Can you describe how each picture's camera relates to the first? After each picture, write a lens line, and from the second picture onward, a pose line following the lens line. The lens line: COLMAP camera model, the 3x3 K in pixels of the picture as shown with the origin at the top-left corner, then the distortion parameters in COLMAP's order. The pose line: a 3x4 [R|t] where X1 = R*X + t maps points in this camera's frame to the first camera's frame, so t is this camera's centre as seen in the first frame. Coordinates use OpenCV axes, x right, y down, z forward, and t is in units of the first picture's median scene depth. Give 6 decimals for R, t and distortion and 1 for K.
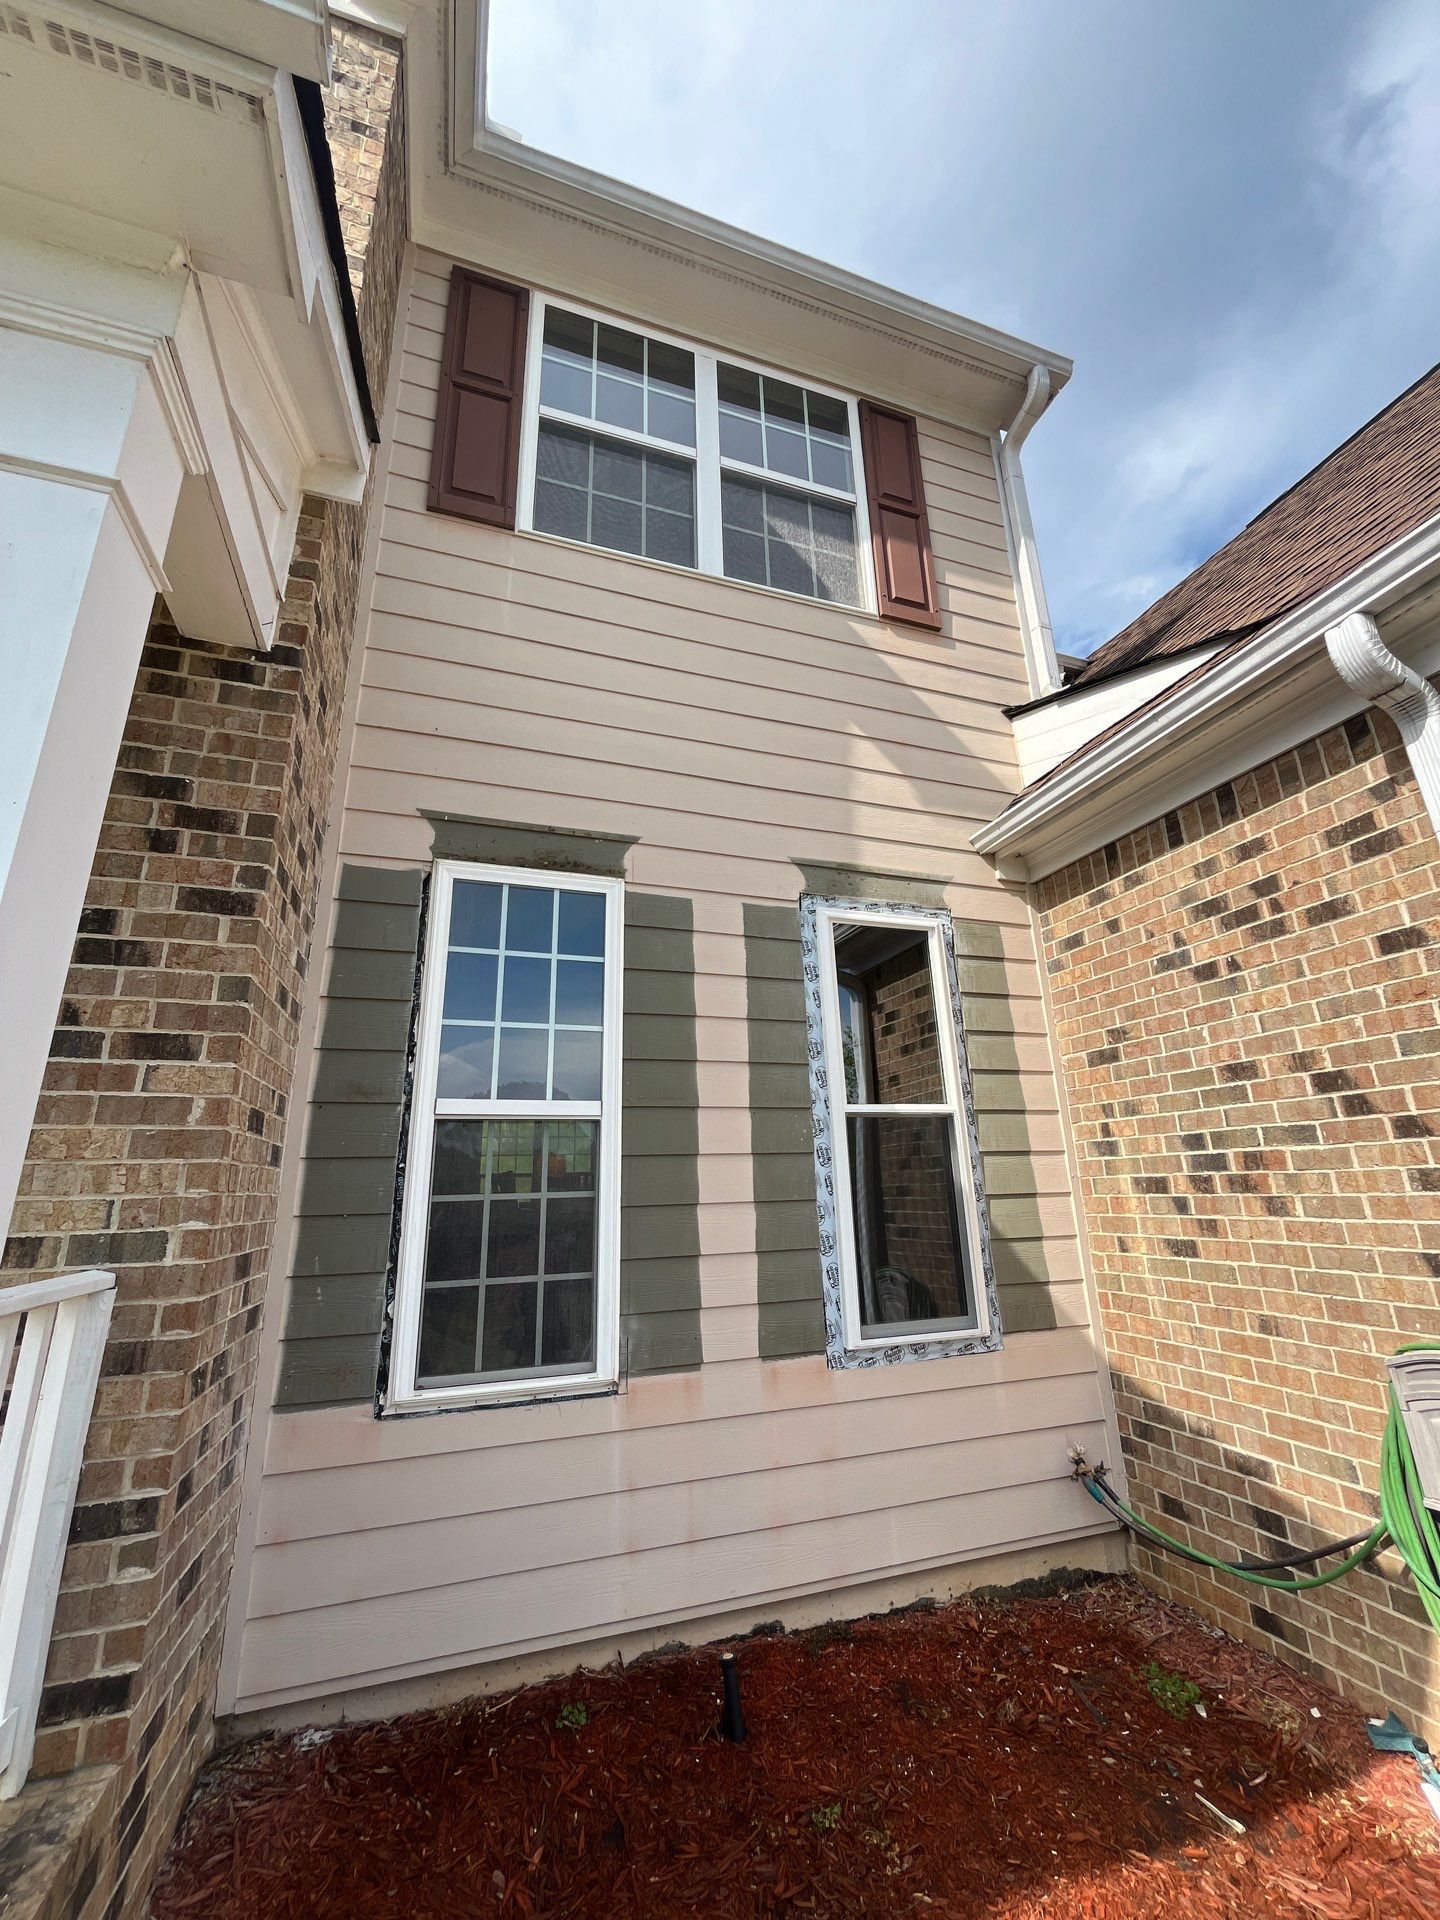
lens RADIAL K [[775.4, 0, 722.2], [0, 775.4, 967.3], [0, 0, 1]] dist [-0.001792, -0.000587]
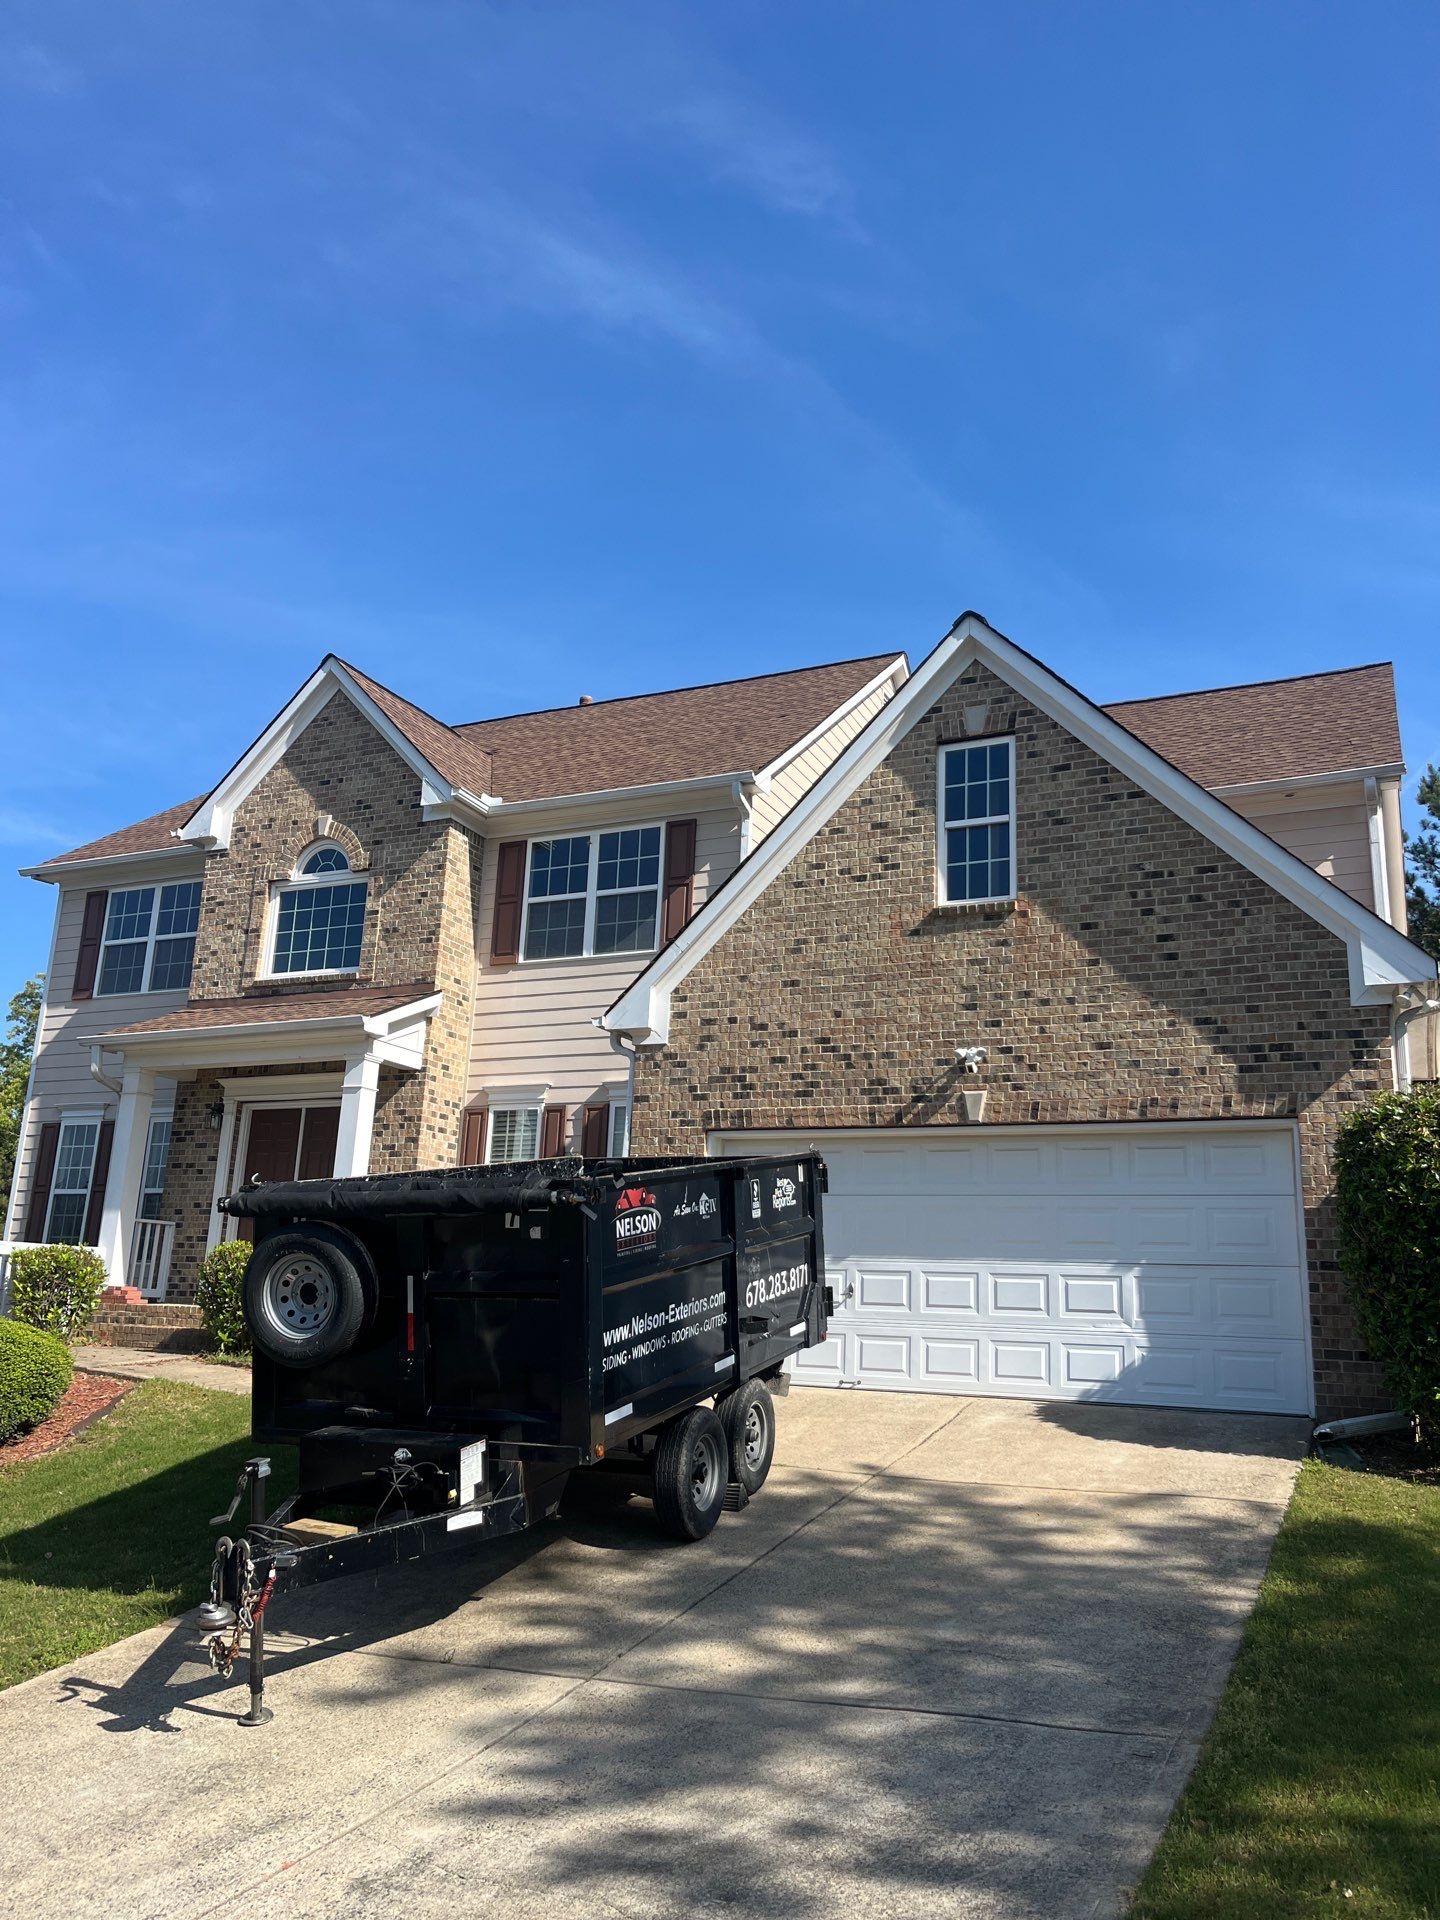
lens RADIAL K [[1498.3, 0, 727.3], [0, 1498.3, 948.2], [0, 0, 1]] dist [0.045676, -0.016594]
pose [[0.722016, -0.114166, -0.682393, 5.758906], [0.134405, 0.990647, -0.023528, -0.635216], [0.678696, -0.074729, 0.730607, -3.416086]]
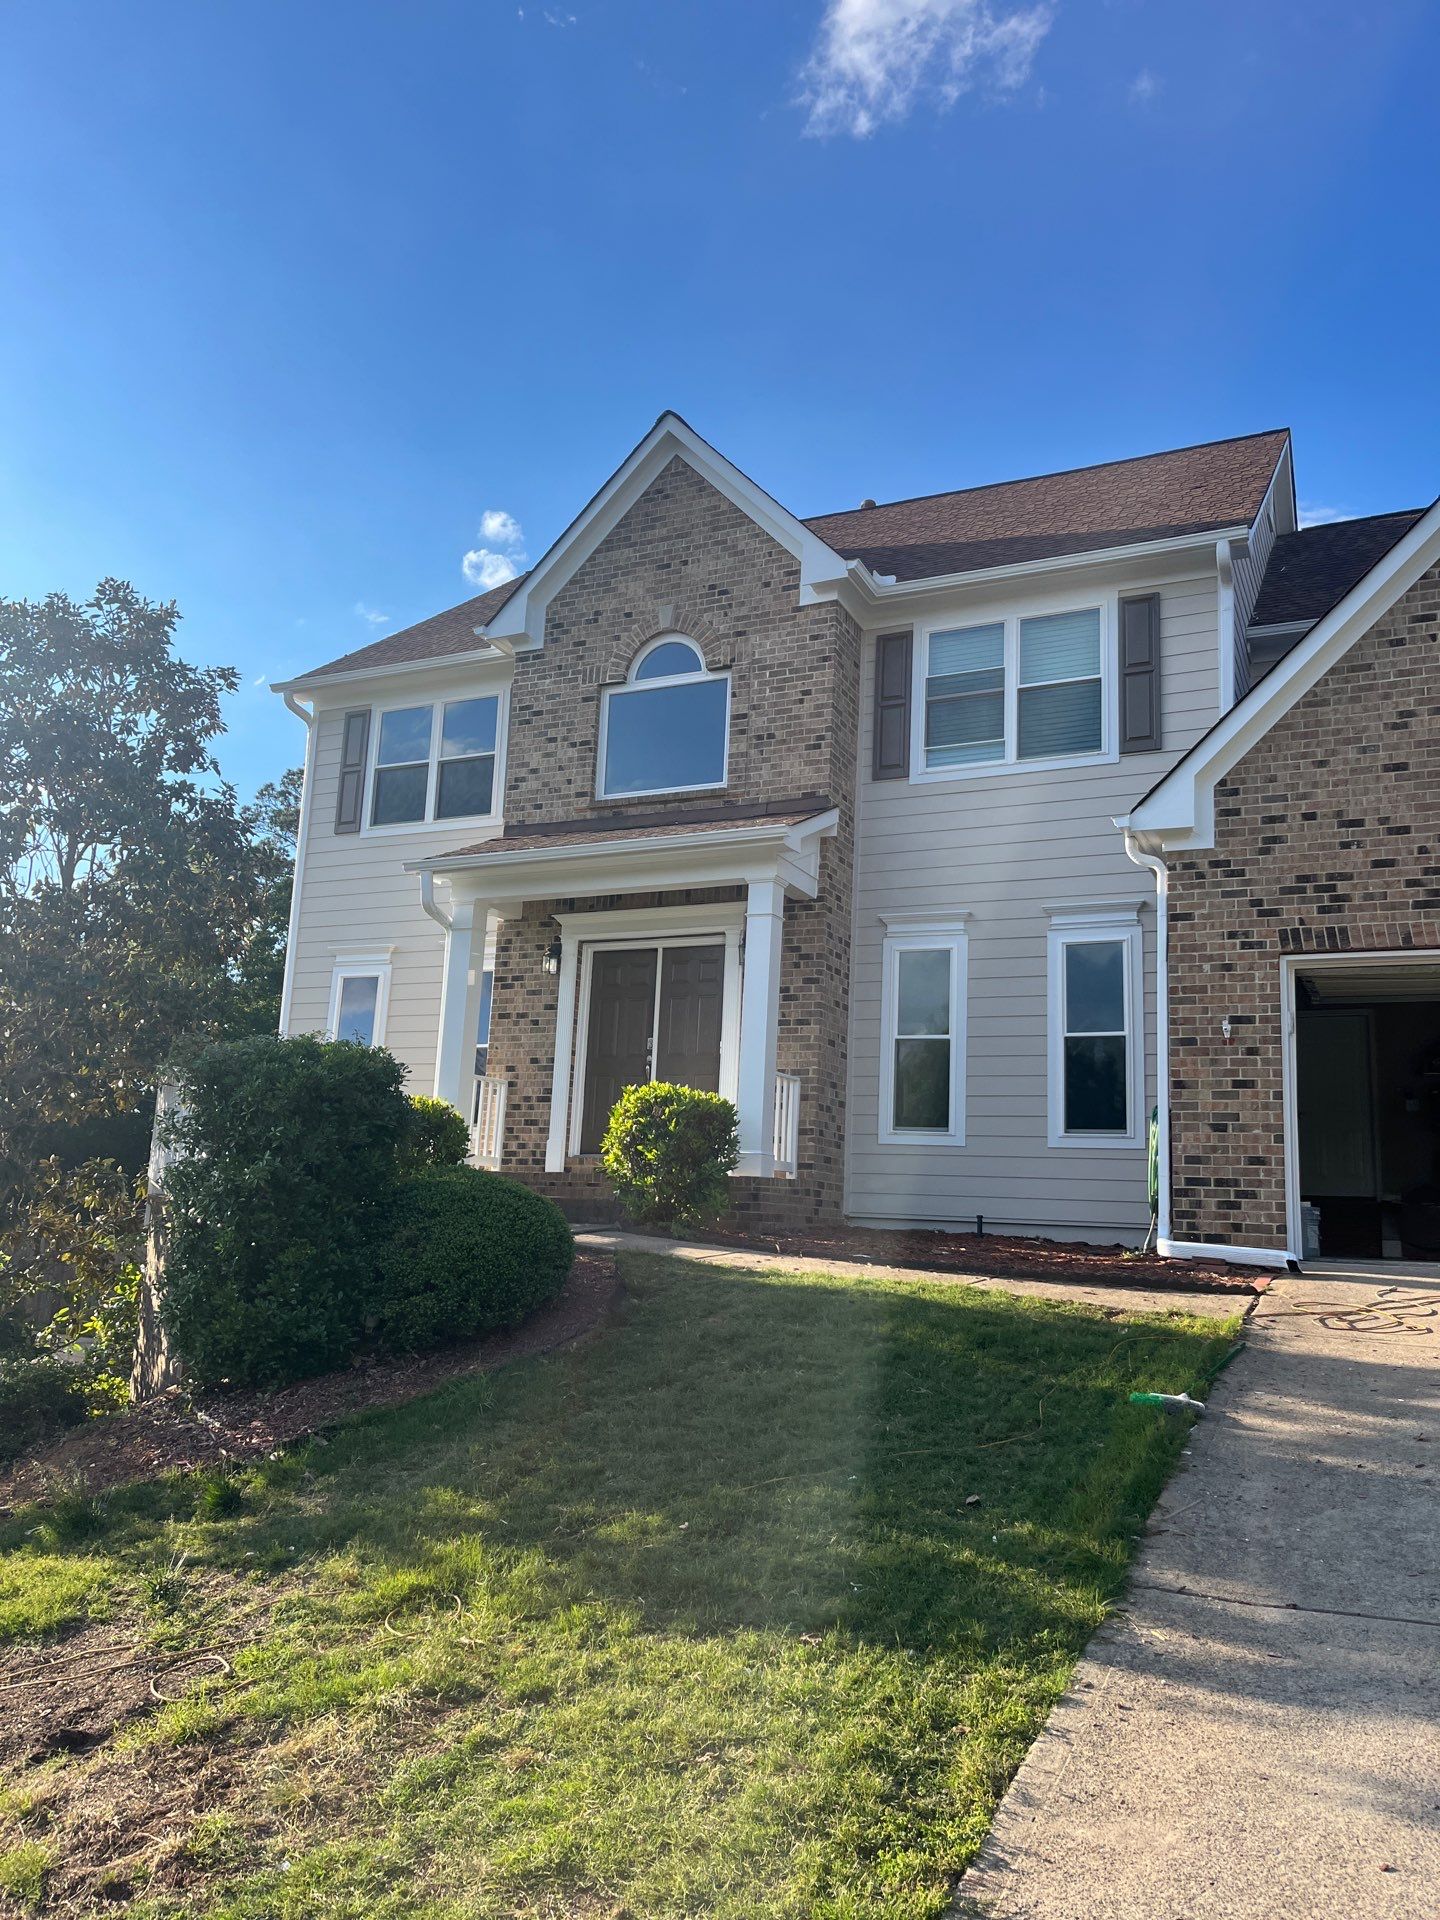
lens RADIAL K [[1498.3, 0, 719.4], [0, 1498.3, 948.0], [0, 0, 1]] dist [0.045676, -0.016594]
pose [[0.715335, -0.072105, -0.695052, 3.509463], [0.134974, 0.990188, 0.036190, -0.494278], [0.685622, -0.119702, 0.718048, -3.848291]]
